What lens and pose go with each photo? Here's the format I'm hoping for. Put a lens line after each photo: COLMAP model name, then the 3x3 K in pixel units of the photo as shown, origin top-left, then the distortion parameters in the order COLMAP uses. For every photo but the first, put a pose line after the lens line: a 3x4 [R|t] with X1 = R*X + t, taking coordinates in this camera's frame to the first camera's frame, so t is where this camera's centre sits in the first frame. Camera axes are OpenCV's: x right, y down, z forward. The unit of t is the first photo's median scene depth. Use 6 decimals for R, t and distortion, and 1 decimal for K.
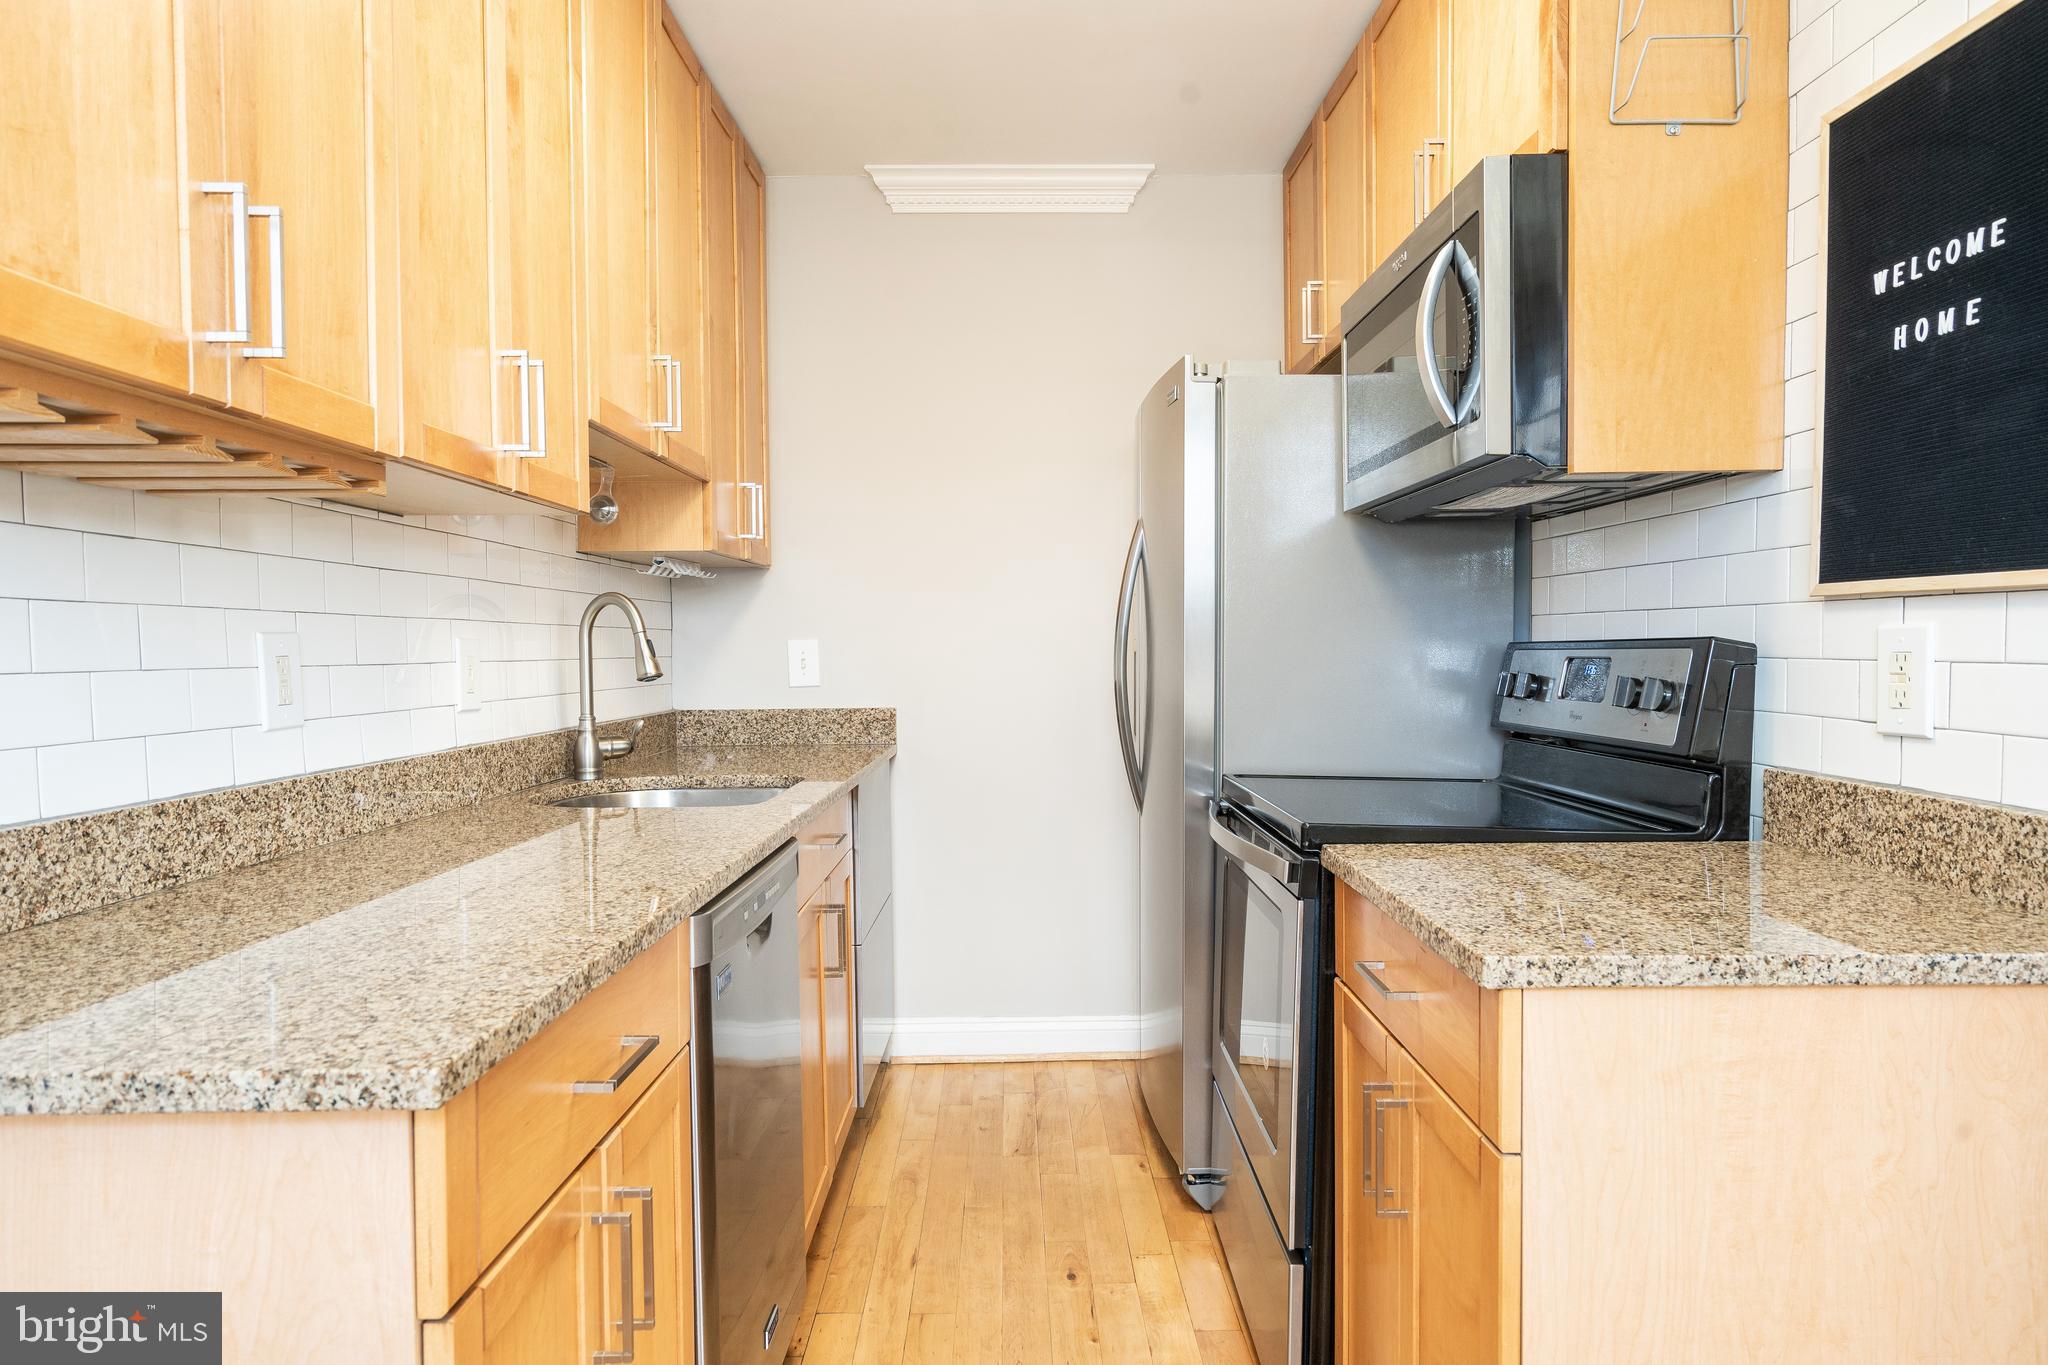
lens RADIAL K [[1231.8, 0, 1013.4], [0, 1231.8, 689.0], [0, 0, 1]] dist [0.005252, 0.001693]
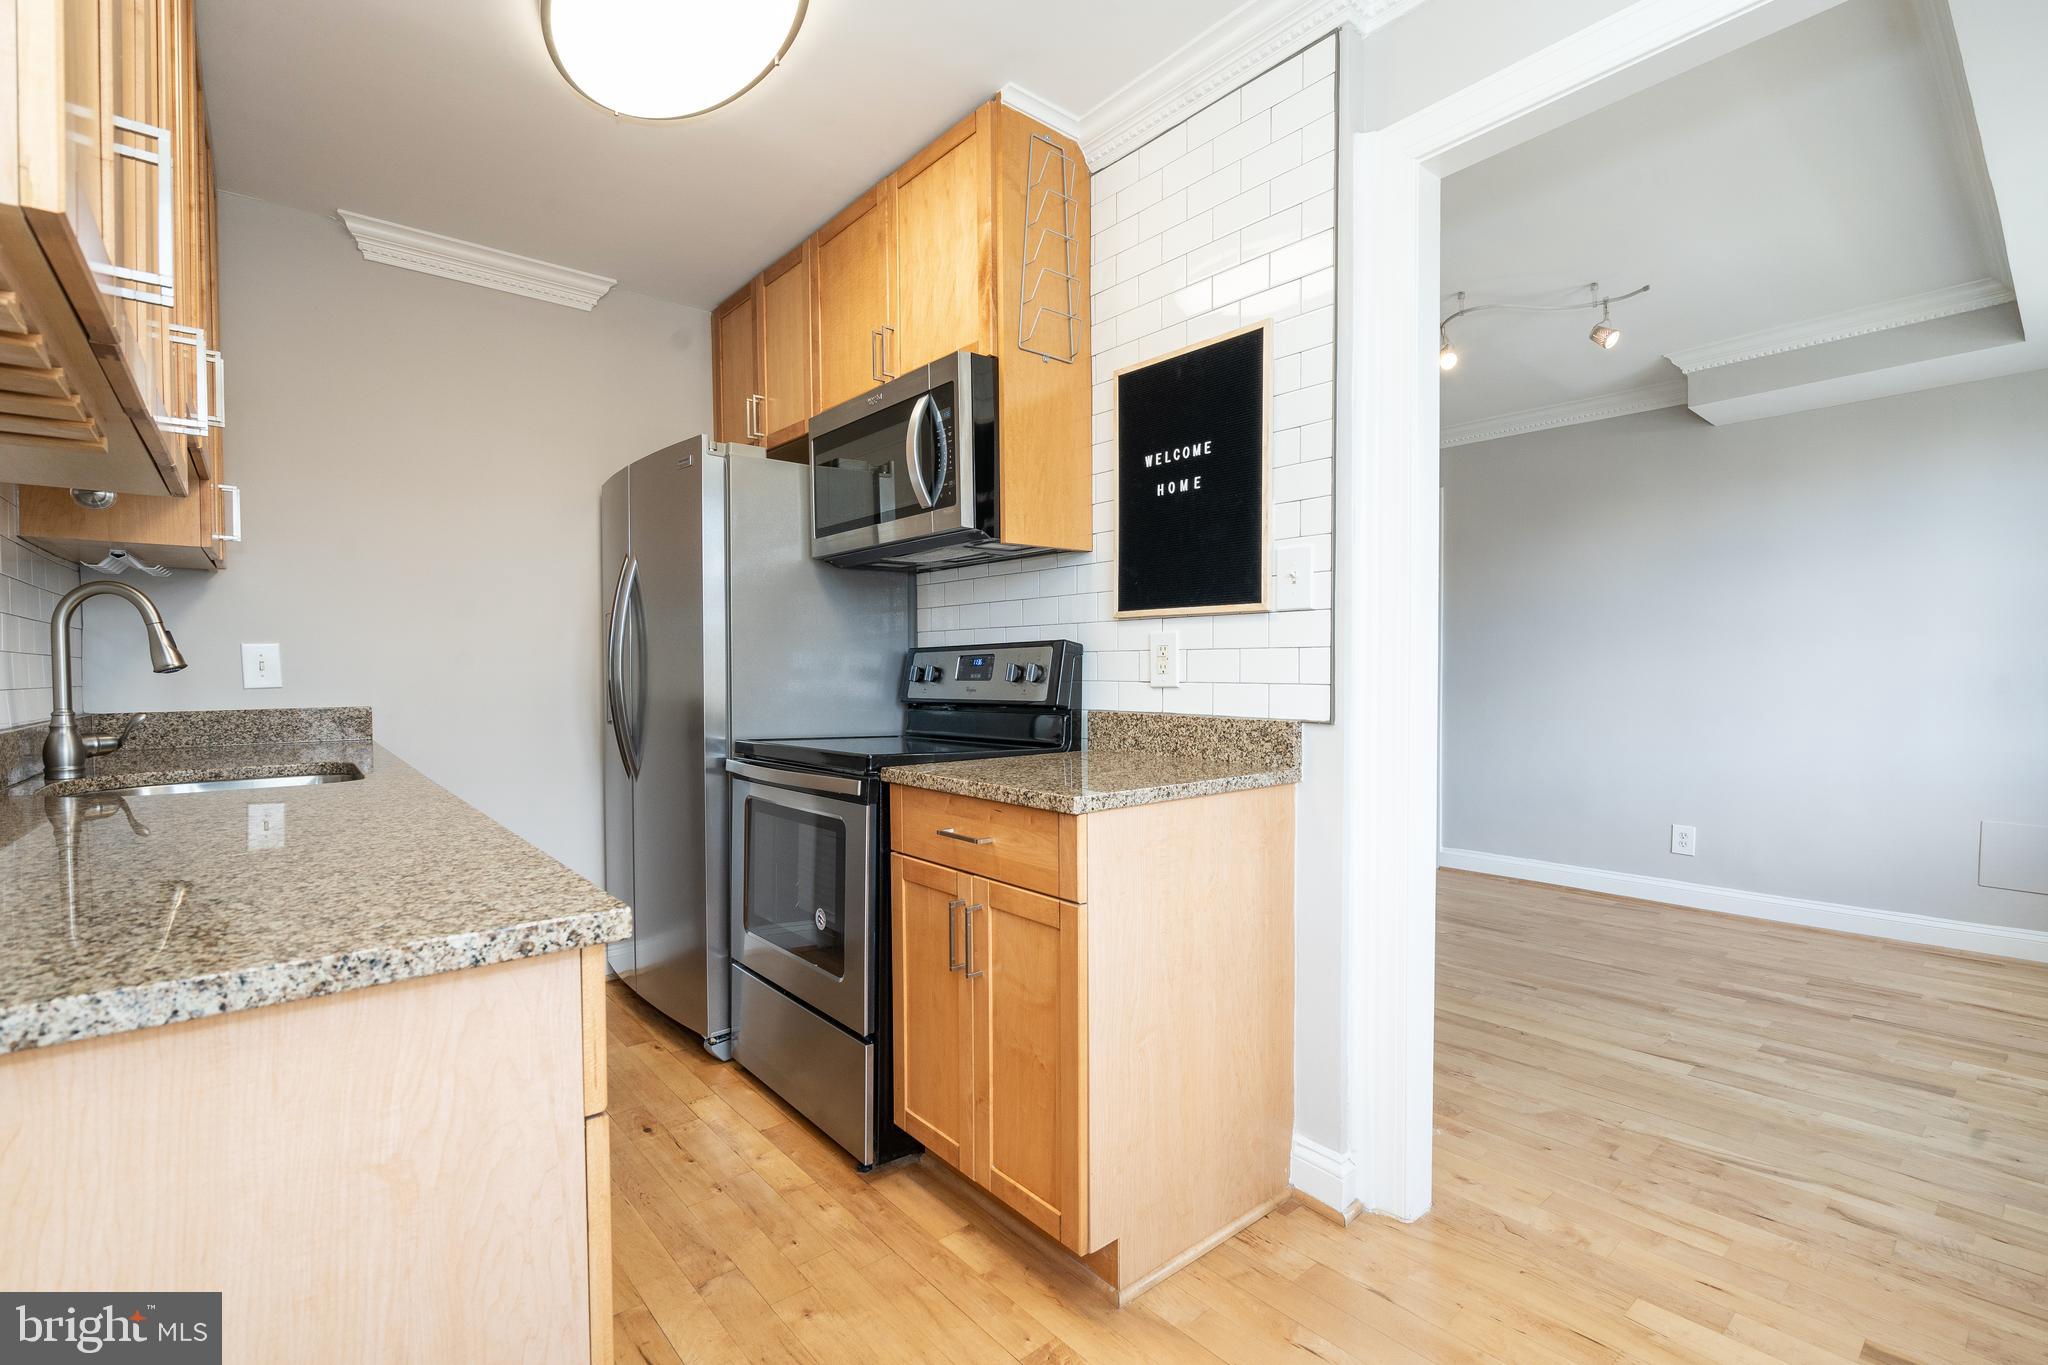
lens RADIAL K [[928.8, 0, 1024.7], [0, 928.8, 686.7], [0, 0, 1]] dist [-0.011684, 0.003388]
pose [[0.767602, -0.008079, 0.640876, -0.396092], [0.022023, 0.999663, -0.013776, 0.049491], [-0.640549, 0.024689, 0.767521, -0.014381]]
